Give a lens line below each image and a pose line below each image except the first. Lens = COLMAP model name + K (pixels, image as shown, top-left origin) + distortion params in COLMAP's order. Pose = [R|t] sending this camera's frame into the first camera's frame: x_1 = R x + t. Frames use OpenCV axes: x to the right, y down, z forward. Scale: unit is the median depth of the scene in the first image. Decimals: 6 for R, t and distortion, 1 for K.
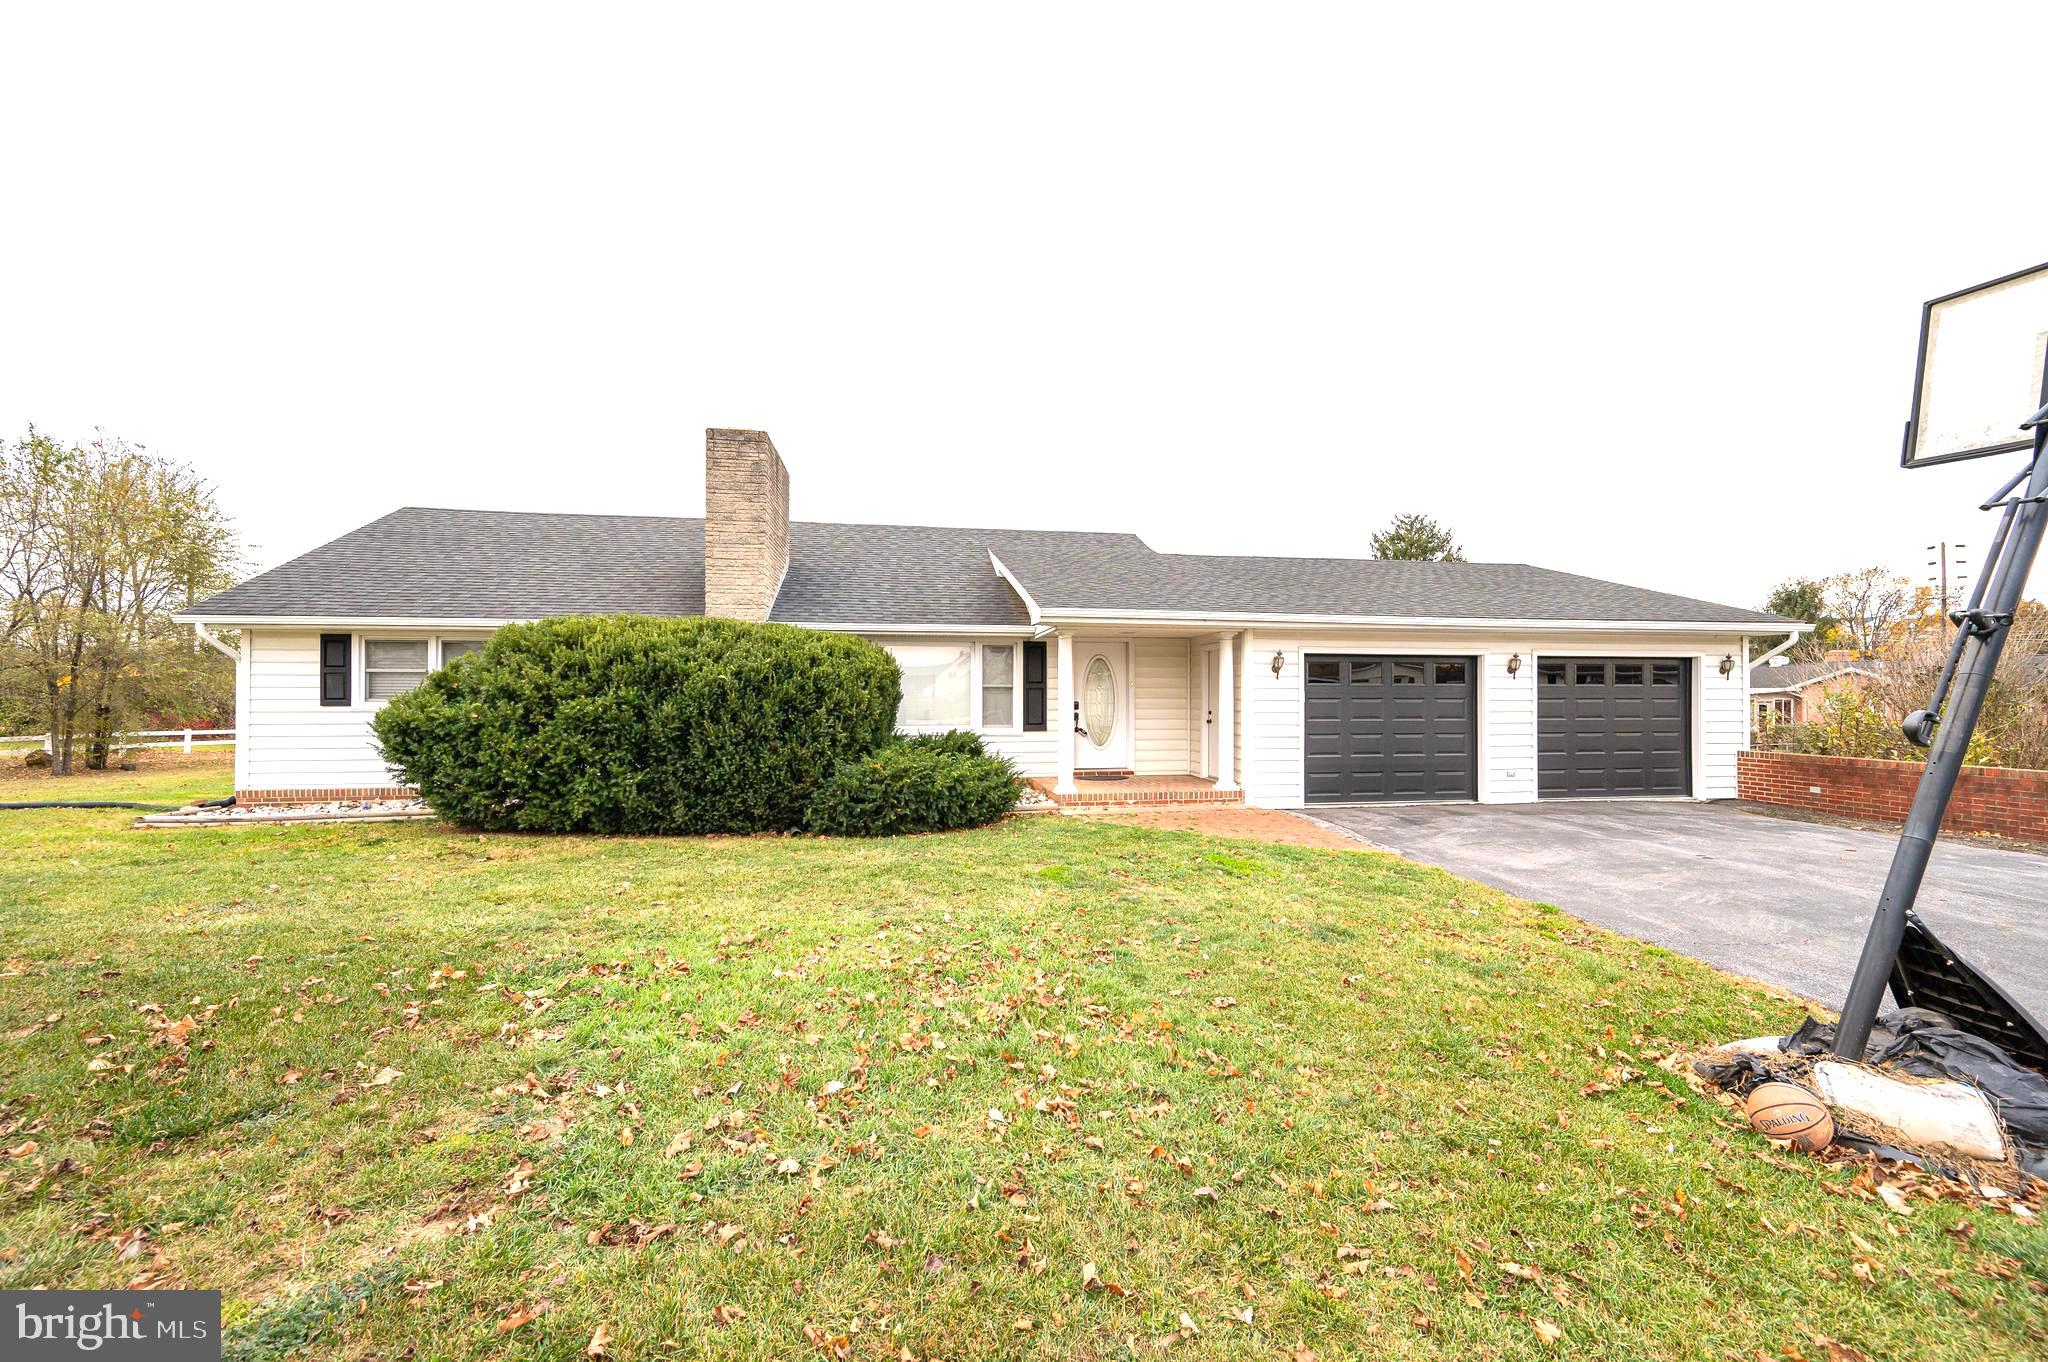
lens RADIAL K [[811.3, 0, 1024.0], [0, 811.3, 681.0], [0, 0, 1]] dist [-0.000544, -0.000347]
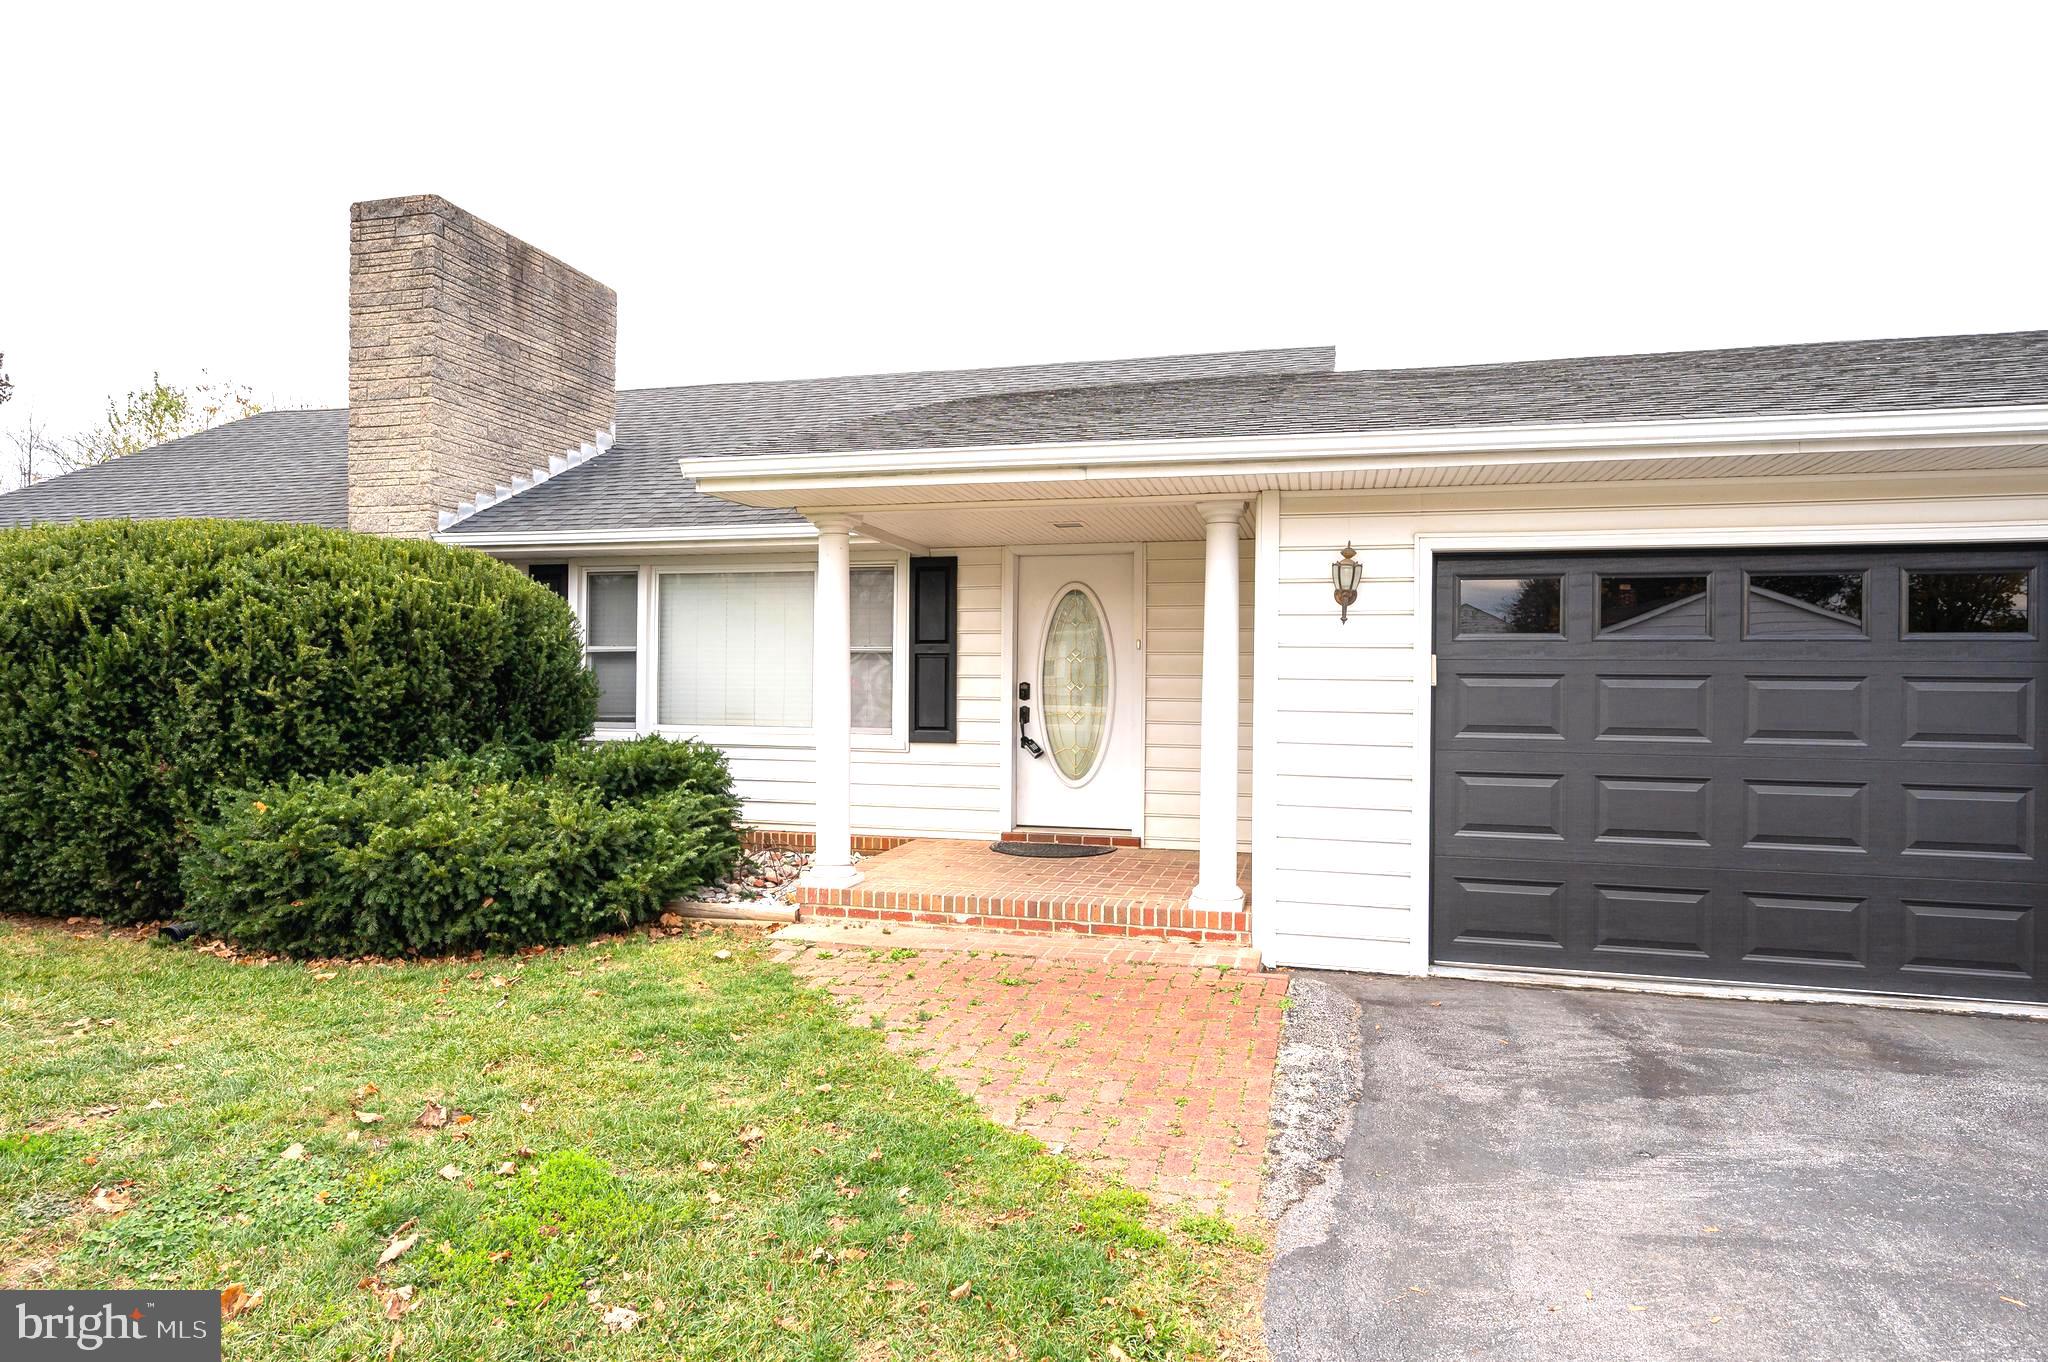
lens RADIAL K [[1148.2, 0, 1024.0], [0, 1148.2, 681.0], [0, 0, 1]] dist [0.004232, 0.000572]
pose [[0.909079, 0.006663, -0.416571, 0.389077], [-0.000705, 0.999895, 0.014455, 0.016963], [0.416623, -0.012847, 0.908988, 0.450014]]
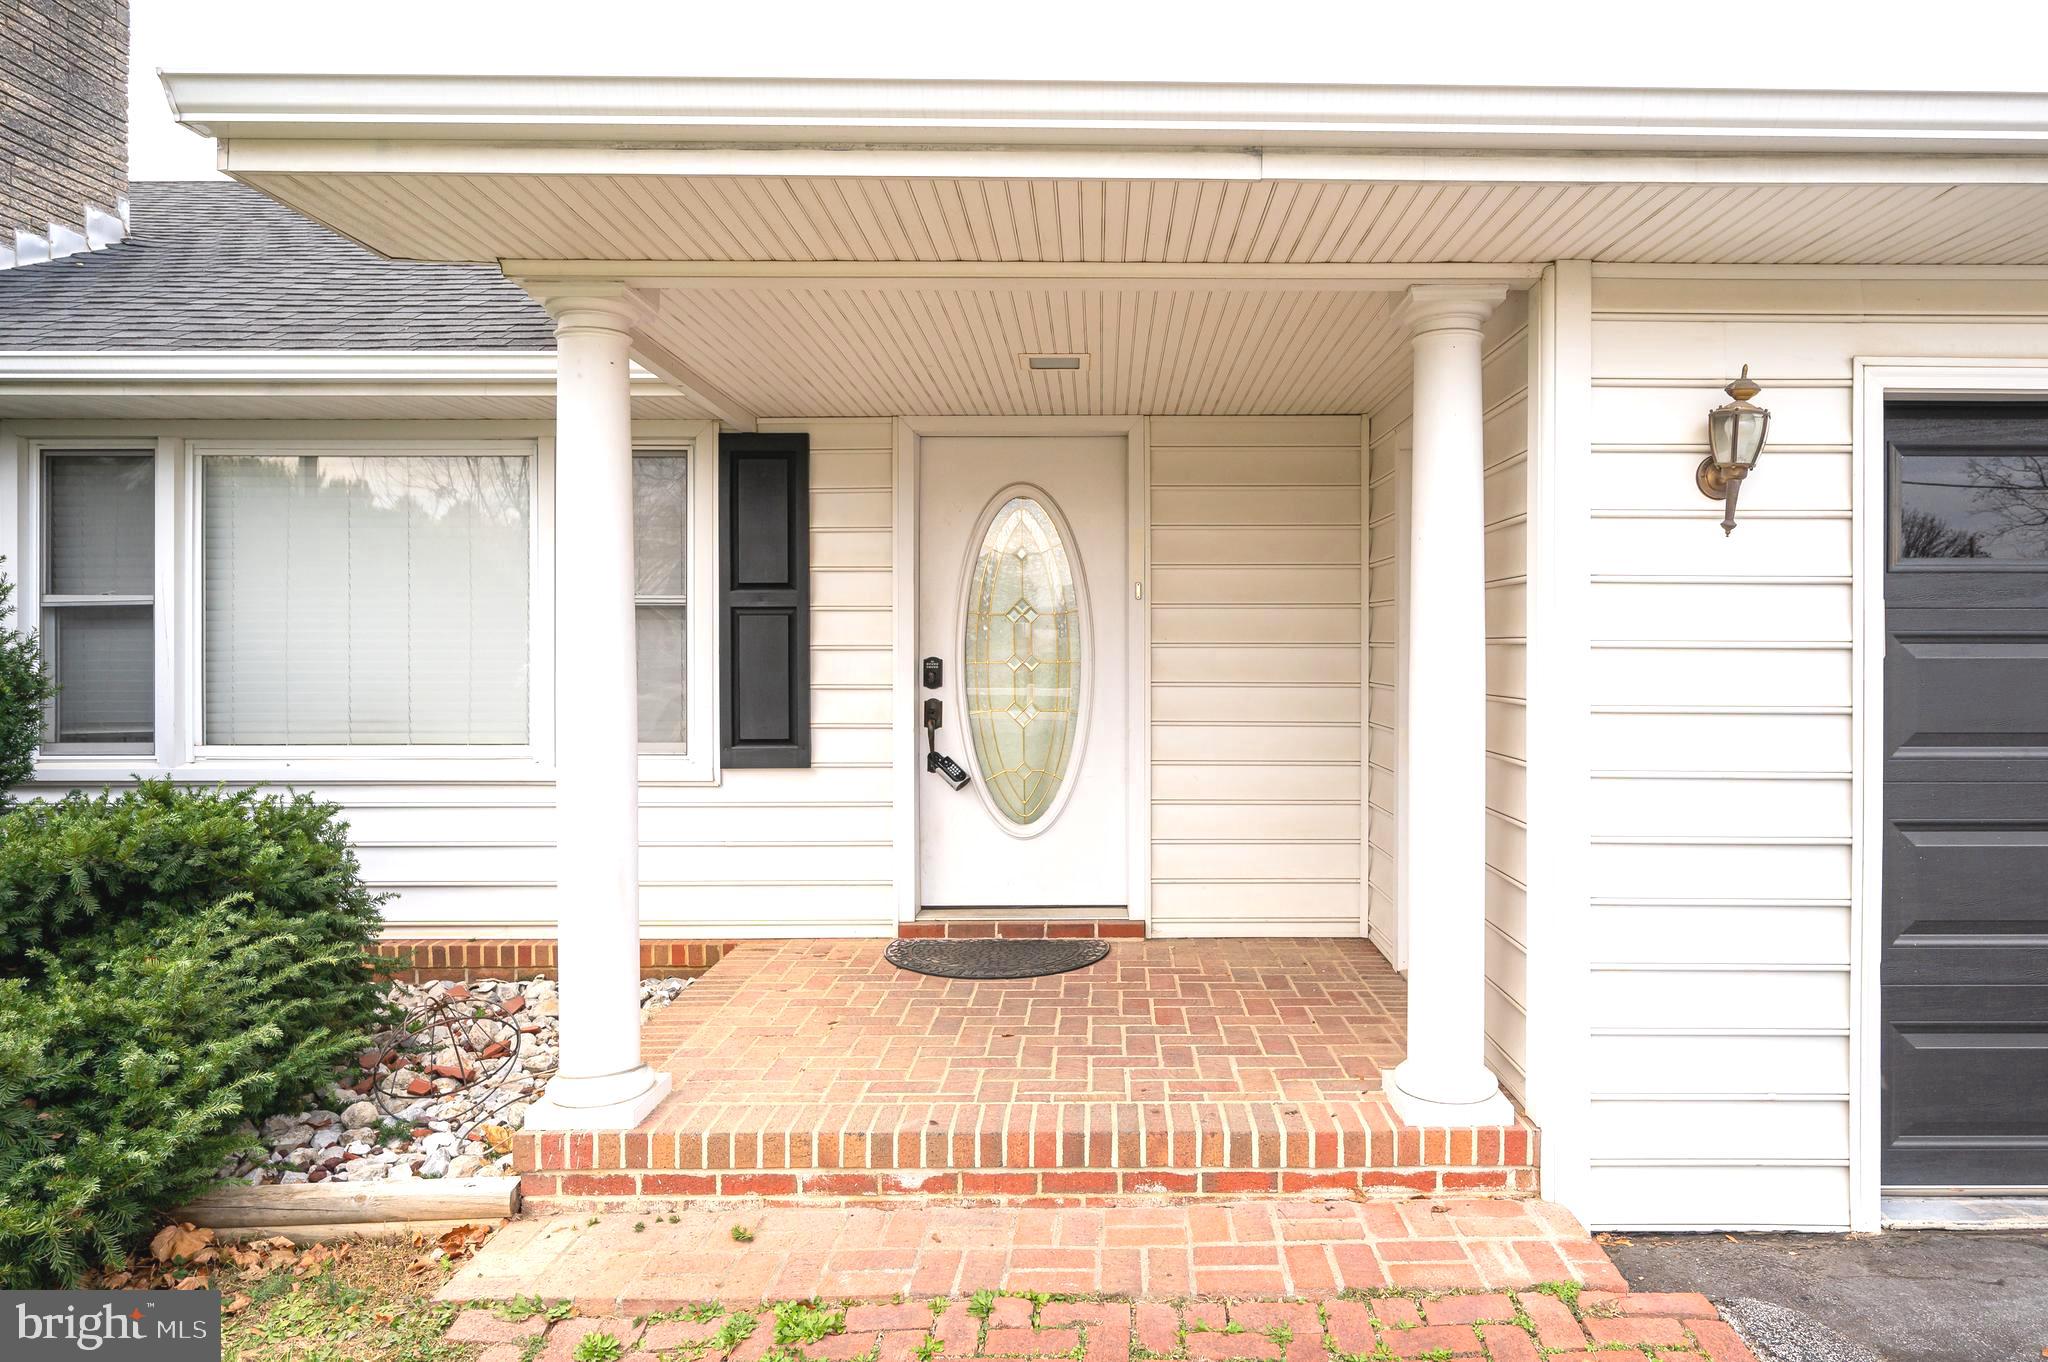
lens RADIAL K [[1242.0, 0, 1109.1], [0, 1242.0, 657.0], [0, 0, 1]] dist [-0.000135, 0.000181]
pose [[0.987935, -0.001618, -0.154863, 0.212430], [0.004852, 0.999778, 0.020503, 0.019362], [0.154795, -0.021007, 0.987723, 0.685003]]
